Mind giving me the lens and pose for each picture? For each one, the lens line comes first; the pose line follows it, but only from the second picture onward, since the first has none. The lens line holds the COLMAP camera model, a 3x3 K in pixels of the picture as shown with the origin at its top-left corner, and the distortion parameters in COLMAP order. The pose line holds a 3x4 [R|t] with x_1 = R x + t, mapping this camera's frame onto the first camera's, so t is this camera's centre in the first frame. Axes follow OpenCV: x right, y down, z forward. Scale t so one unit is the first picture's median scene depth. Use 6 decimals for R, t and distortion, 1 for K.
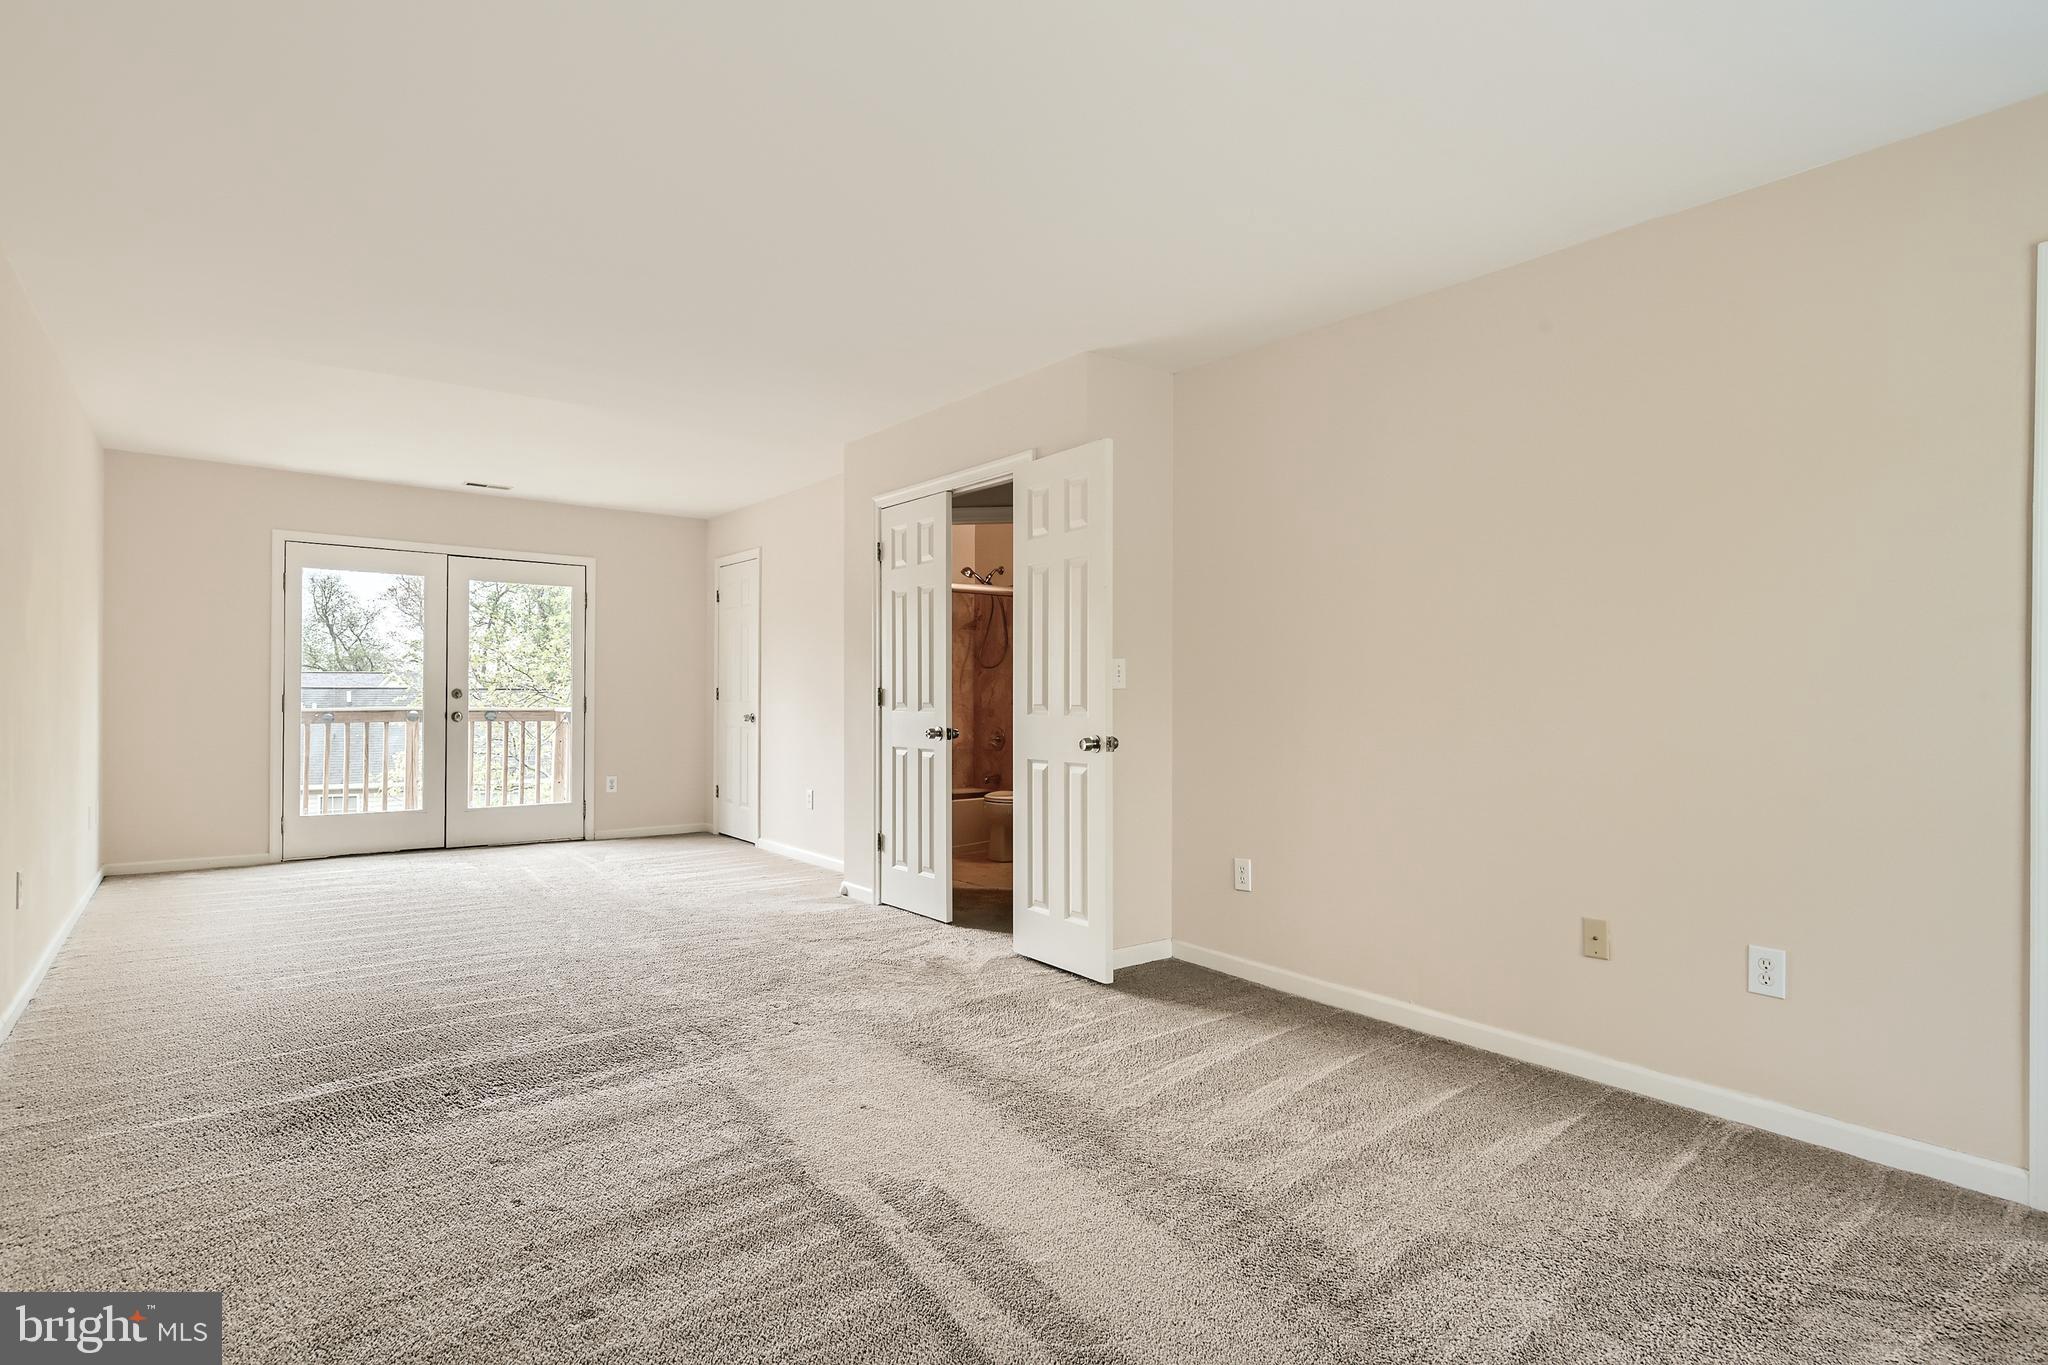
lens RADIAL K [[1043.5, 0, 1009.8], [0, 1043.5, 685.7], [0, 0, 1]] dist [0.000499, 0.001568]
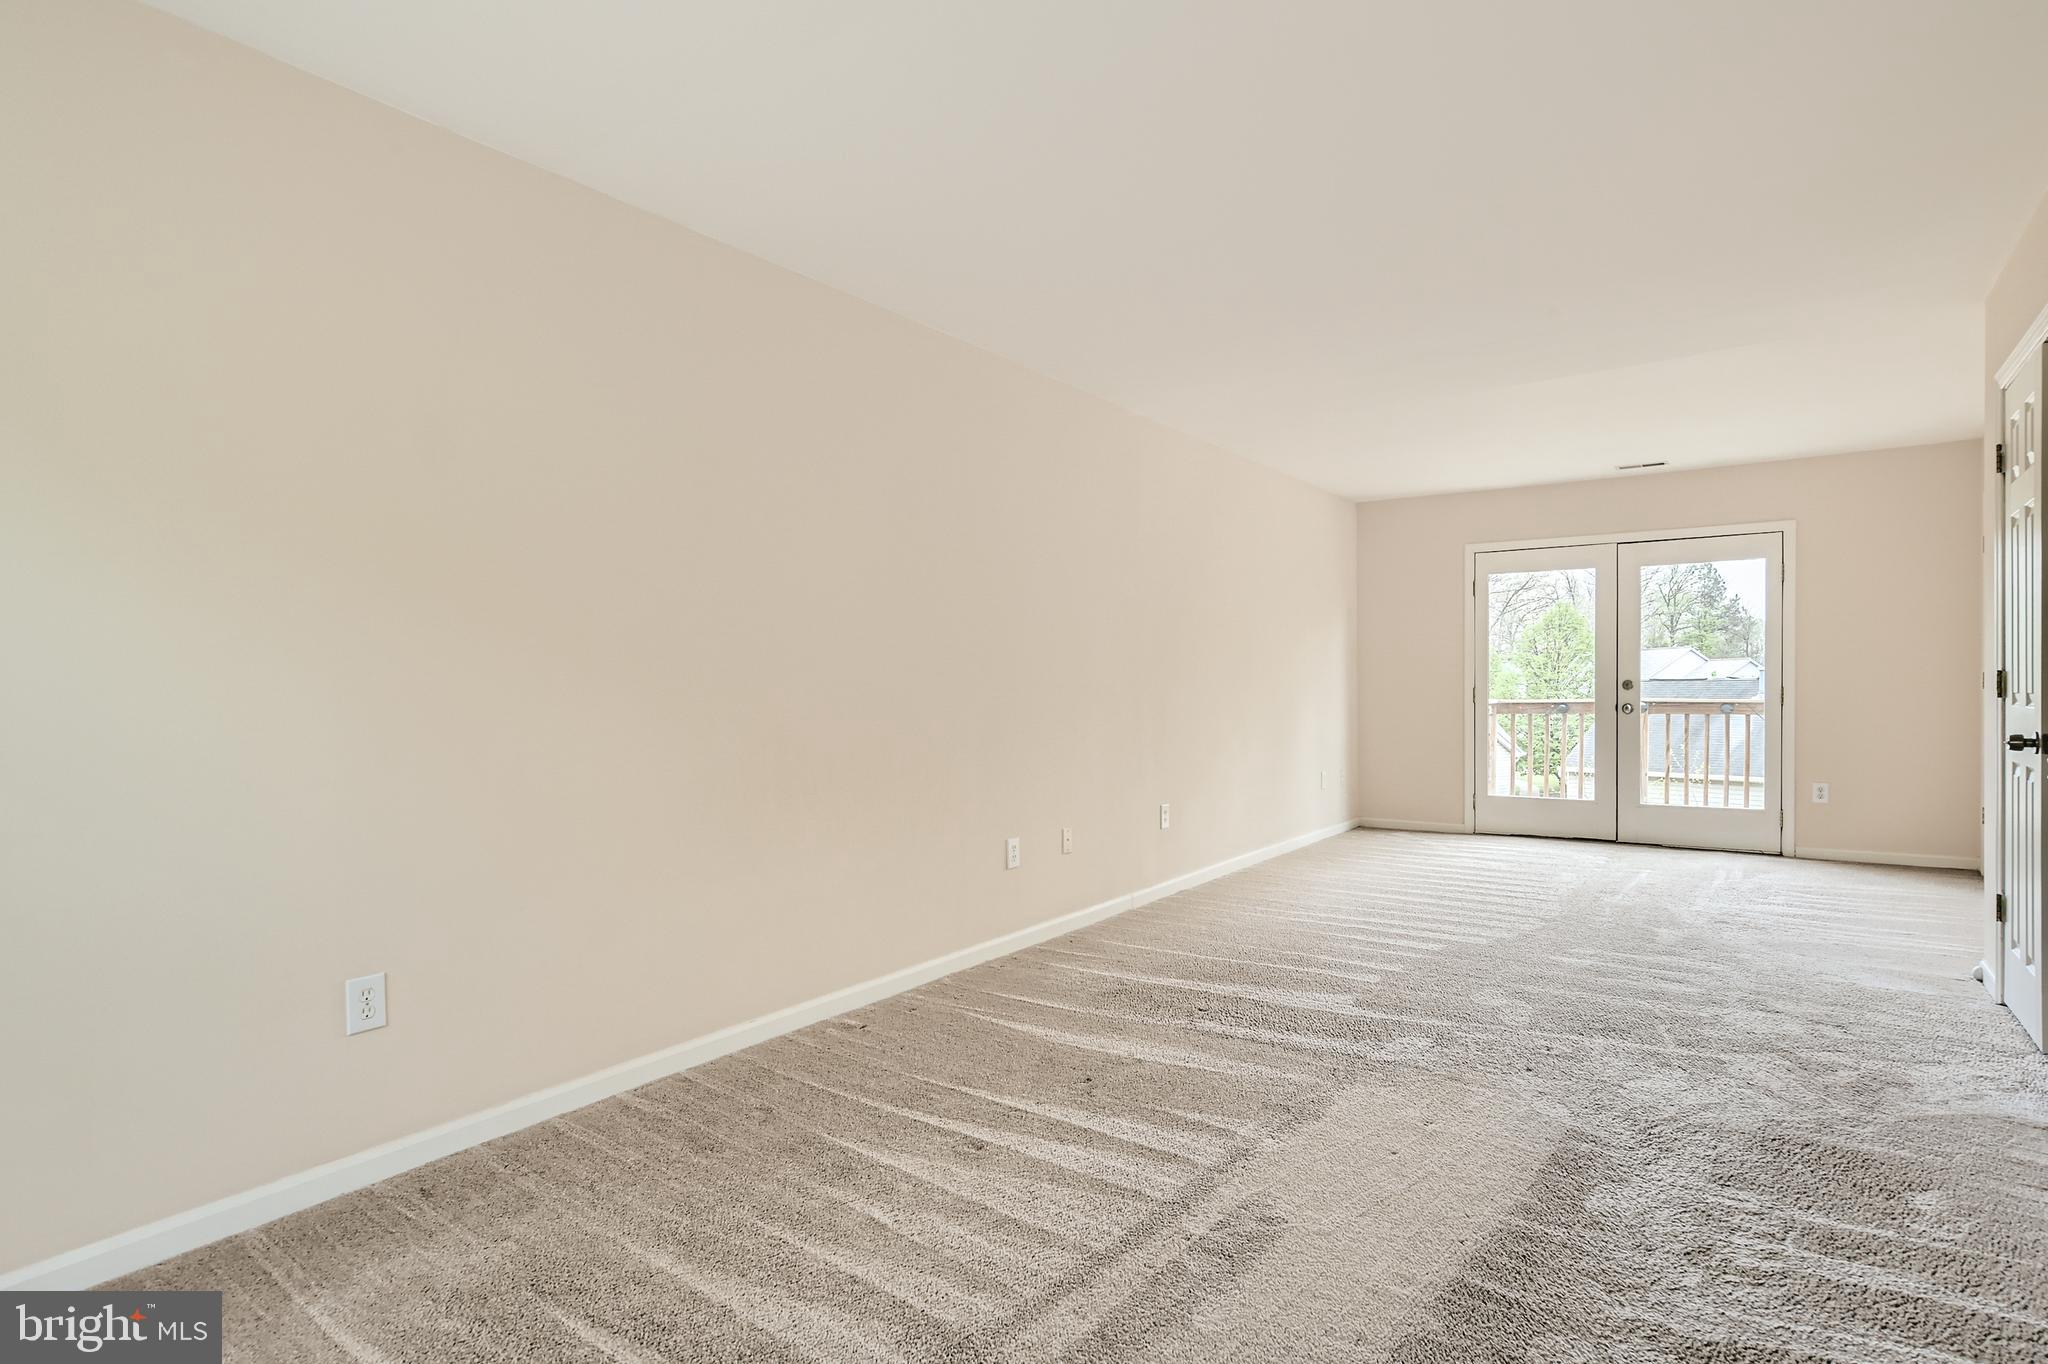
lens RADIAL K [[1043.5, 0, 1009.8], [0, 1043.5, 685.2], [0, 0, 1]] dist [0.000499, 0.001568]
pose [[0.295906, -0.011908, -0.955143, 0.232488], [0.020460, 0.999772, -0.006126, 0.002249], [0.954998, -0.017729, 0.296082, 0.163755]]
